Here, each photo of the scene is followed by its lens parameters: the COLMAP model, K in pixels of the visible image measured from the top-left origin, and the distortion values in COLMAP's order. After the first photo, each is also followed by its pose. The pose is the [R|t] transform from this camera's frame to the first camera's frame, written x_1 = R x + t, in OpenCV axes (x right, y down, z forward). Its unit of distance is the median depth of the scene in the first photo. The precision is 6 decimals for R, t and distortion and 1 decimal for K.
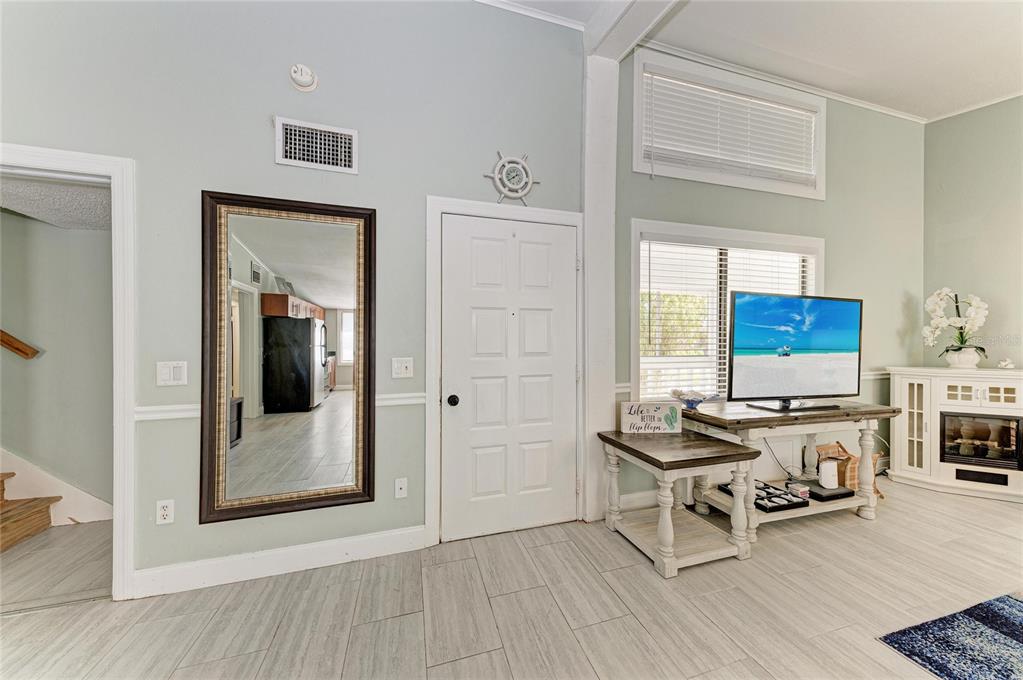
lens RADIAL K [[347.0, 0, 512.1], [0, 347.0, 342.3], [0, 0, 1]] dist [0.016958, -0.003228]
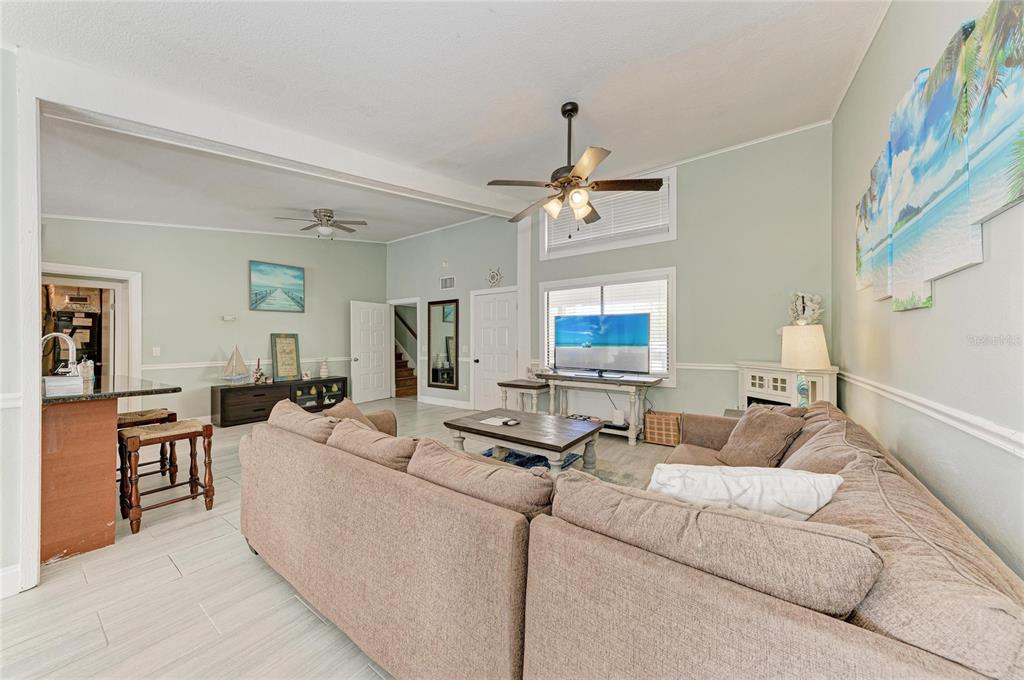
lens RADIAL K [[347.4, 0, 508.8], [0, 347.4, 341.5], [0, 0, 1]] dist [0.016958, -0.003228]
pose [[0.609555, -0.001068, -0.792743, 2.164832], [-0.000033, 0.999999, -0.001373, 0.009671], [0.792744, 0.000863, 0.609555, -0.511651]]
